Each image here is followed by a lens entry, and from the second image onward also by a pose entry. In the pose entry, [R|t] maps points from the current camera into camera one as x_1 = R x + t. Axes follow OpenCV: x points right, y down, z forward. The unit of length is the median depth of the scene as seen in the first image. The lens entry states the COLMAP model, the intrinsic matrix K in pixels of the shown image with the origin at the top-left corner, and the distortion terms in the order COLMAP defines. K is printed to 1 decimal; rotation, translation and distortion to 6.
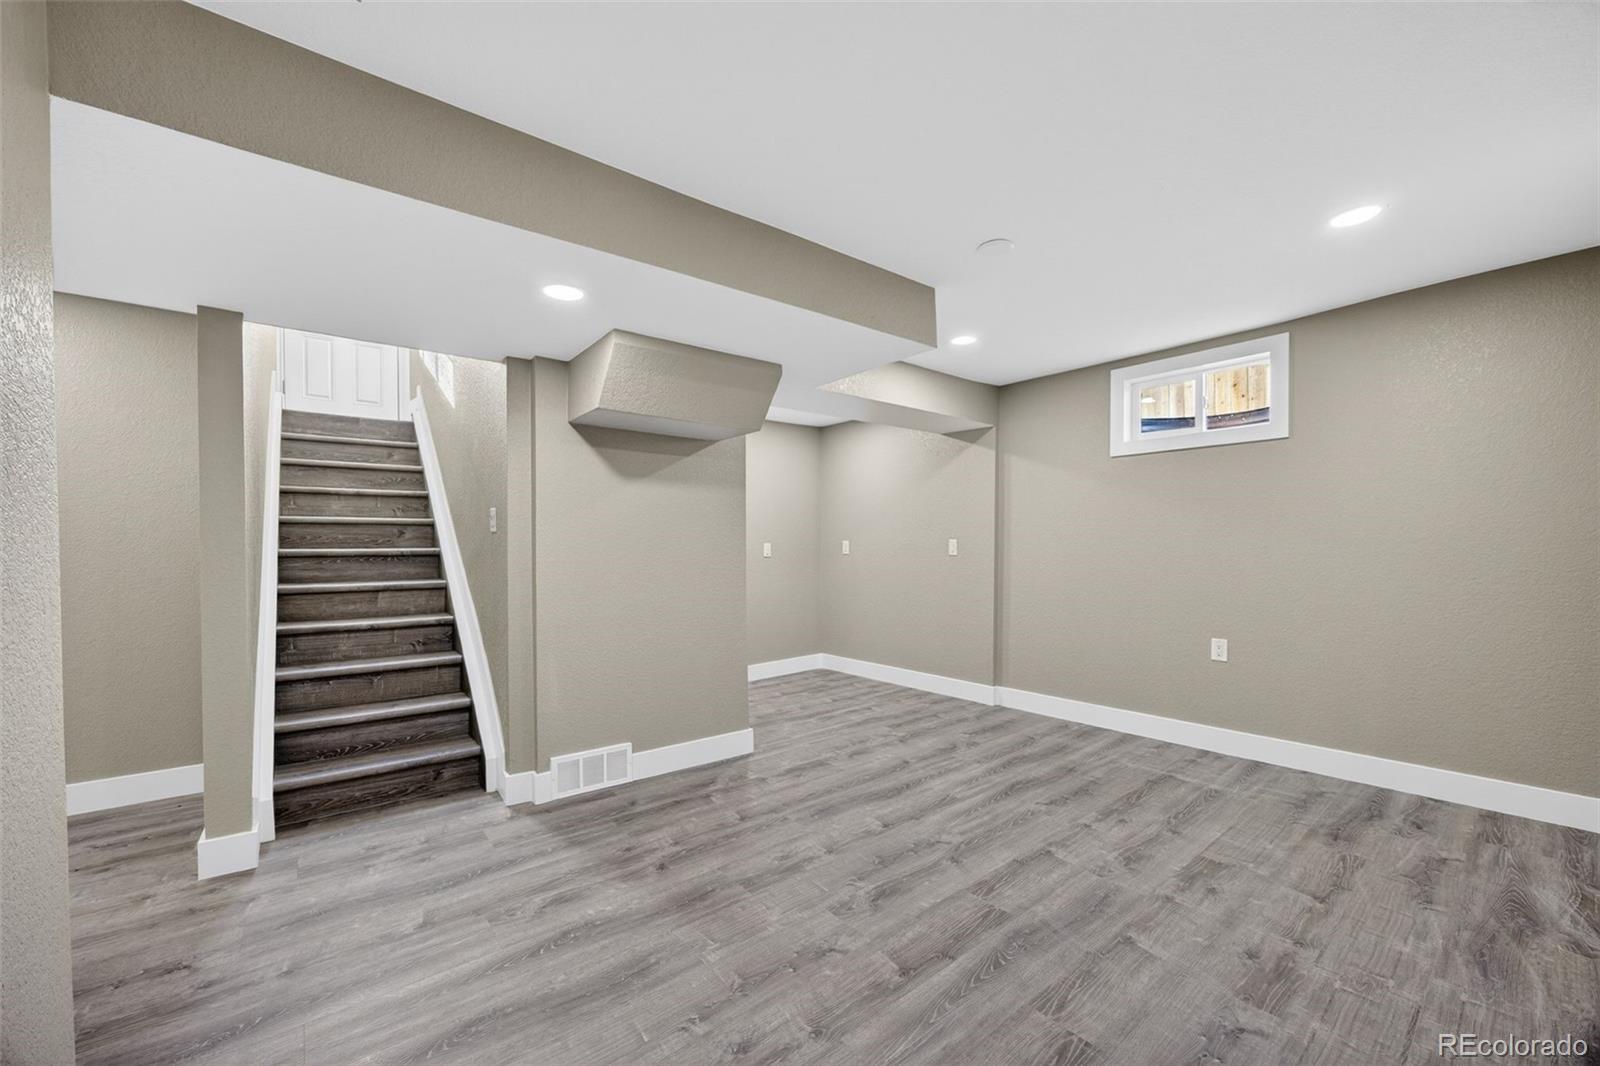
lens RADIAL K [[619.2, 0, 797.6], [0, 619.2, 535.1], [0, 0, 1]] dist [-0.035925, 0.016299]
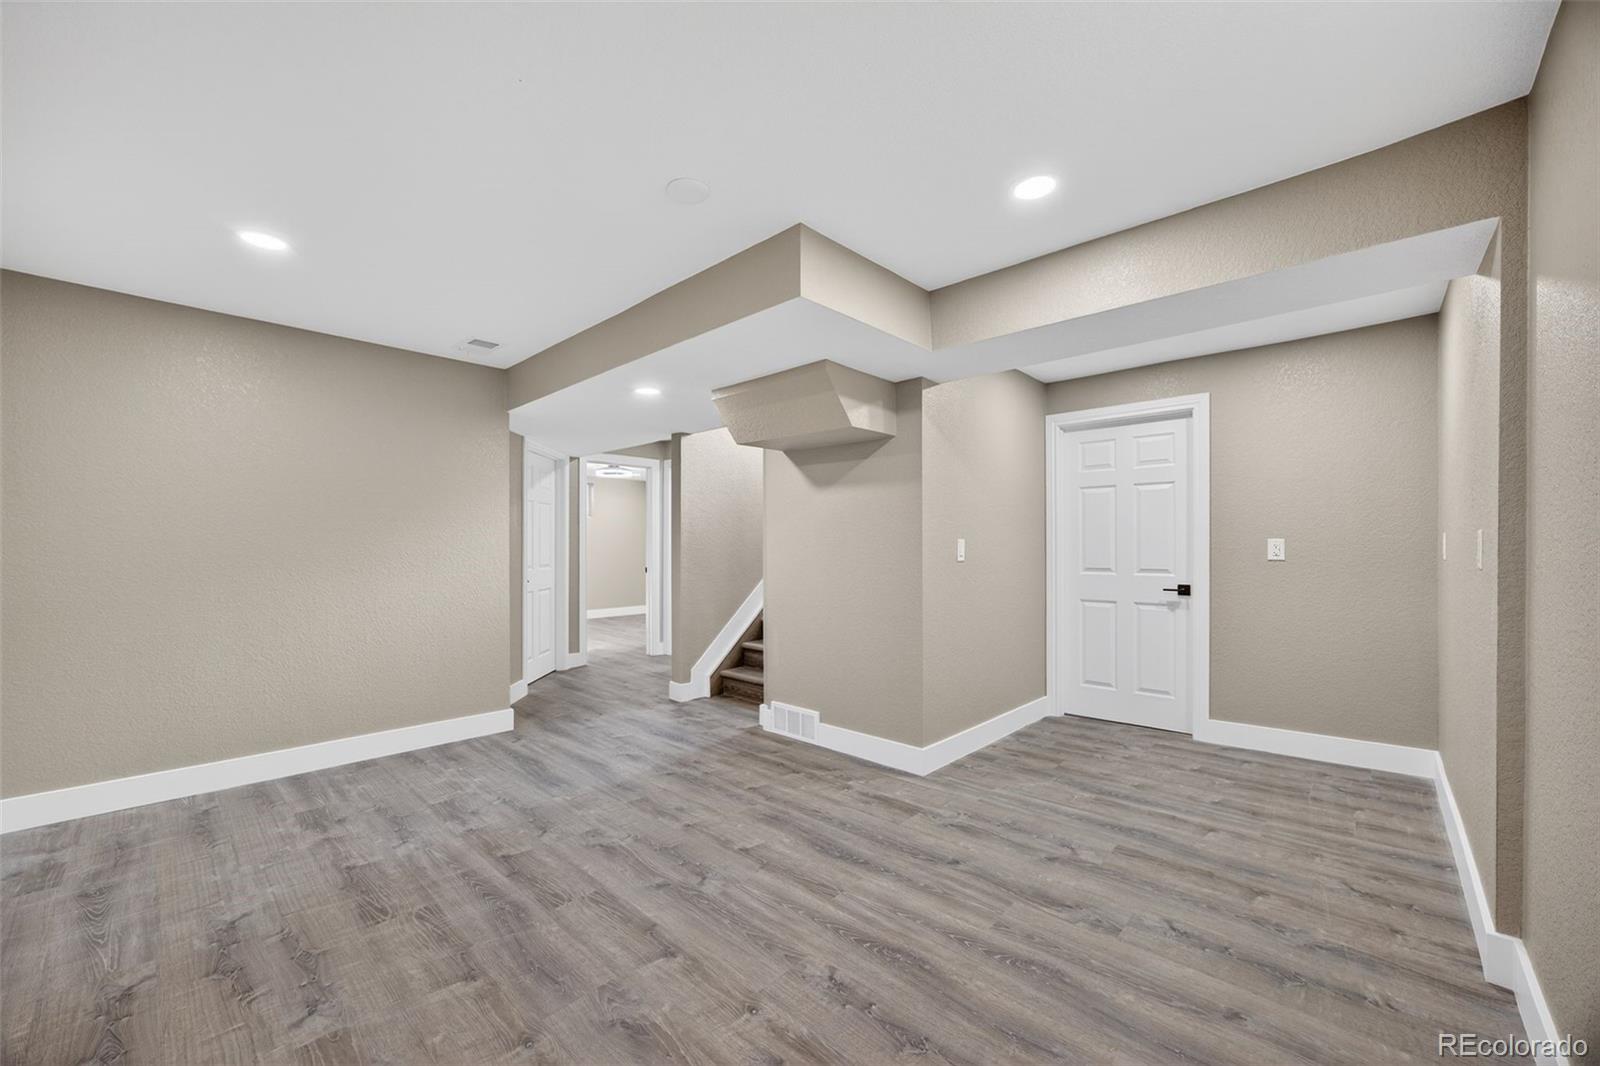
lens RADIAL K [[619.2, 0, 797.6], [0, 619.2, 535.1], [0, 0, 1]] dist [-0.035925, 0.016299]
pose [[0.148353, -0.012557, -0.988855, 0.974368], [0.023101, 0.999691, -0.009229, 0.010147], [0.988665, -0.021474, 0.148597, 0.866117]]
